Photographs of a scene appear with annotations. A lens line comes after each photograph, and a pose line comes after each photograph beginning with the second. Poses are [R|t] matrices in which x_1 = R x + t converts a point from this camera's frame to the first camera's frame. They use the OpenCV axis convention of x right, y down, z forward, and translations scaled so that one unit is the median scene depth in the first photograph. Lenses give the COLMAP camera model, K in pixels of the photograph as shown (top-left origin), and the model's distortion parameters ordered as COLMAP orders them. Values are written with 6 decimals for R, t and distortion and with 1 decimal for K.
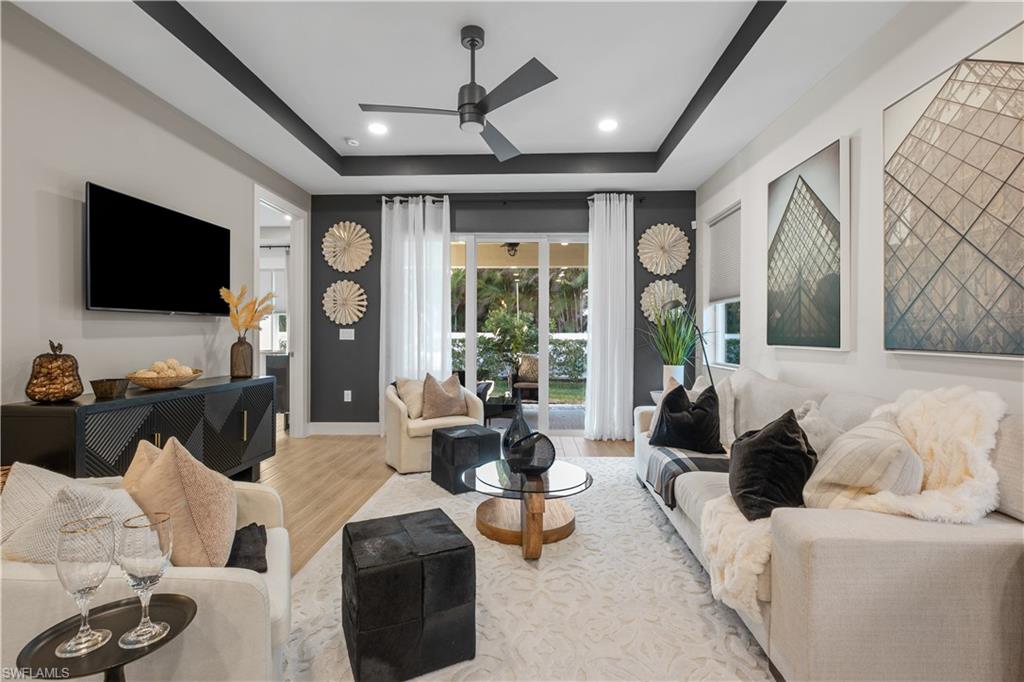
lens RADIAL K [[454.7, 0, 520.4], [0, 454.7, 335.5], [0, 0, 1]] dist [-0.002440, -0.000371]
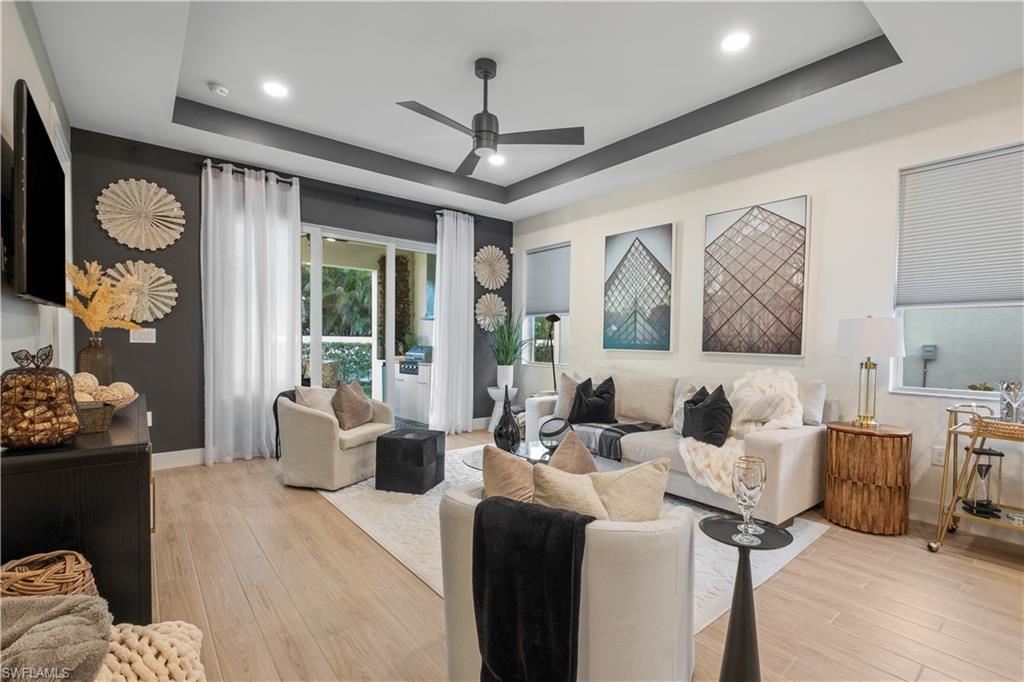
lens RADIAL K [[461.9, 0, 512.1], [0, 461.9, 353.6], [0, 0, 1]] dist [0.000512, -0.000234]
pose [[0.759213, -0.009930, 0.650767, -0.647794], [-0.011256, 0.999534, 0.028383, -0.002318], [-0.650745, -0.028873, 0.758747, 0.076336]]
